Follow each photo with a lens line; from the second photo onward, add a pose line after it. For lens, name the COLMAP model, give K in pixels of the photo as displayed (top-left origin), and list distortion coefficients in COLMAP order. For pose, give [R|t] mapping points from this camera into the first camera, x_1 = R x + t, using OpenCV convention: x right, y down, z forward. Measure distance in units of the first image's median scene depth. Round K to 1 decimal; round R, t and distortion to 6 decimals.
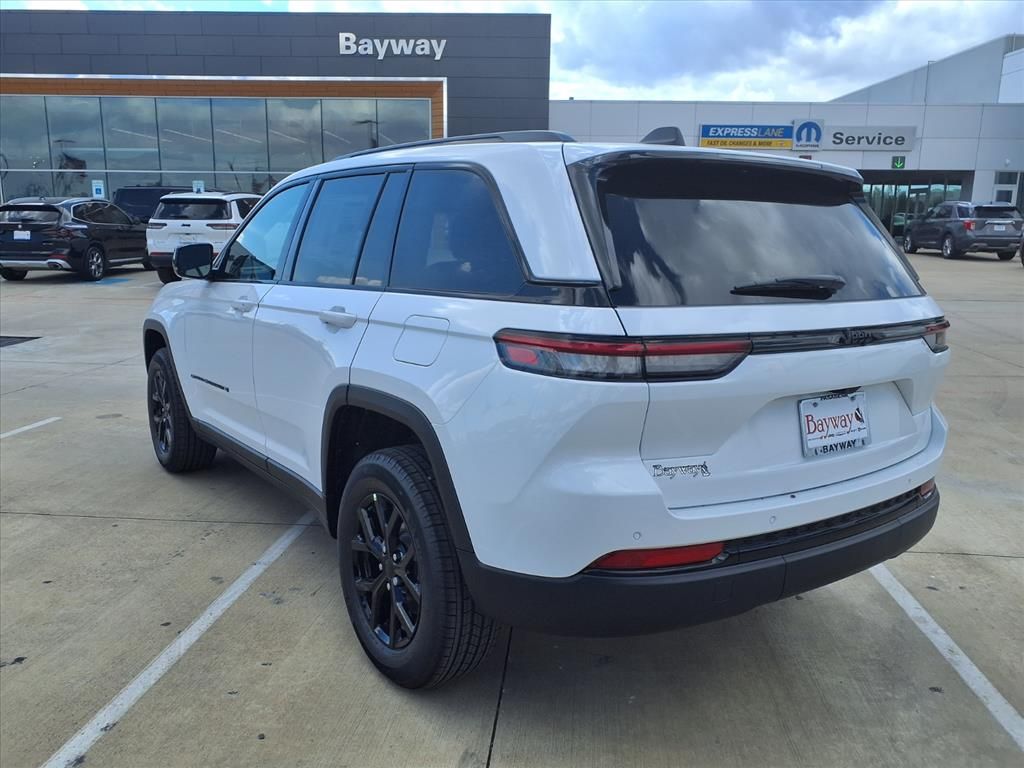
lens RADIAL K [[781.9, 0, 512.0], [0, 781.9, 384.0], [0, 0, 1]] dist [-0.003901, -0.003329]
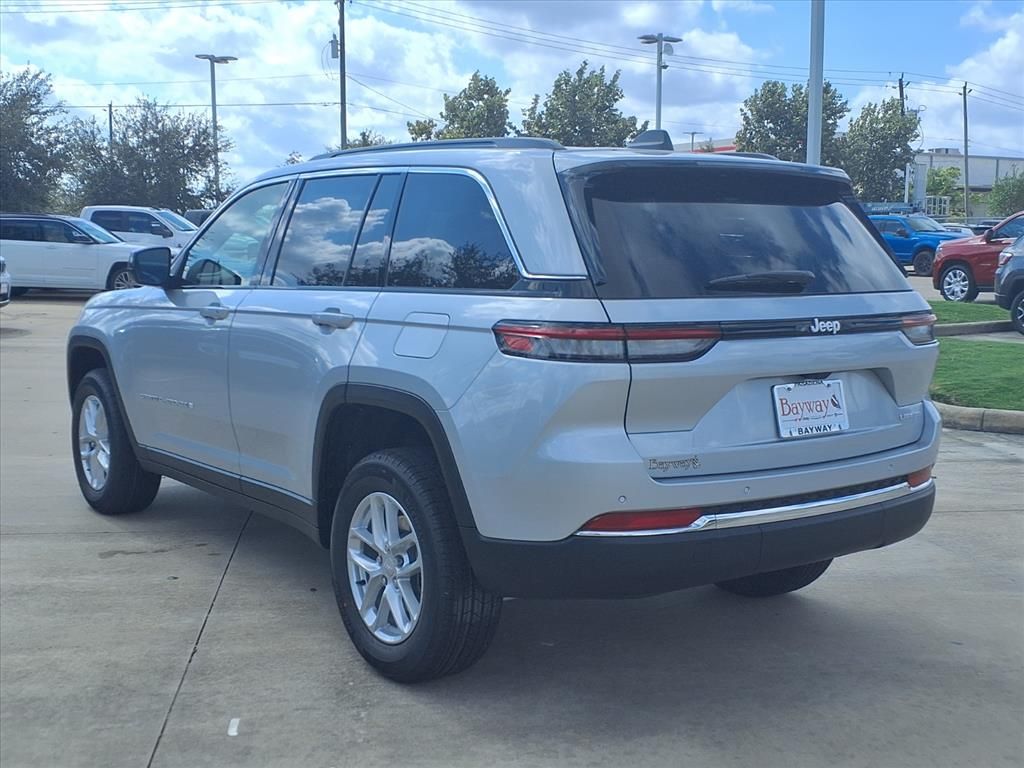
lens RADIAL K [[1090.1, 0, 512.0], [0, 1090.1, 384.0], [0, 0, 1]] dist [0.016427, 0.005827]
pose [[0.999854, -0.008791, 0.014662, -0.018215], [0.009537, 0.998621, -0.051623, 0.092885], [-0.014188, 0.051755, 0.998559, -0.501514]]
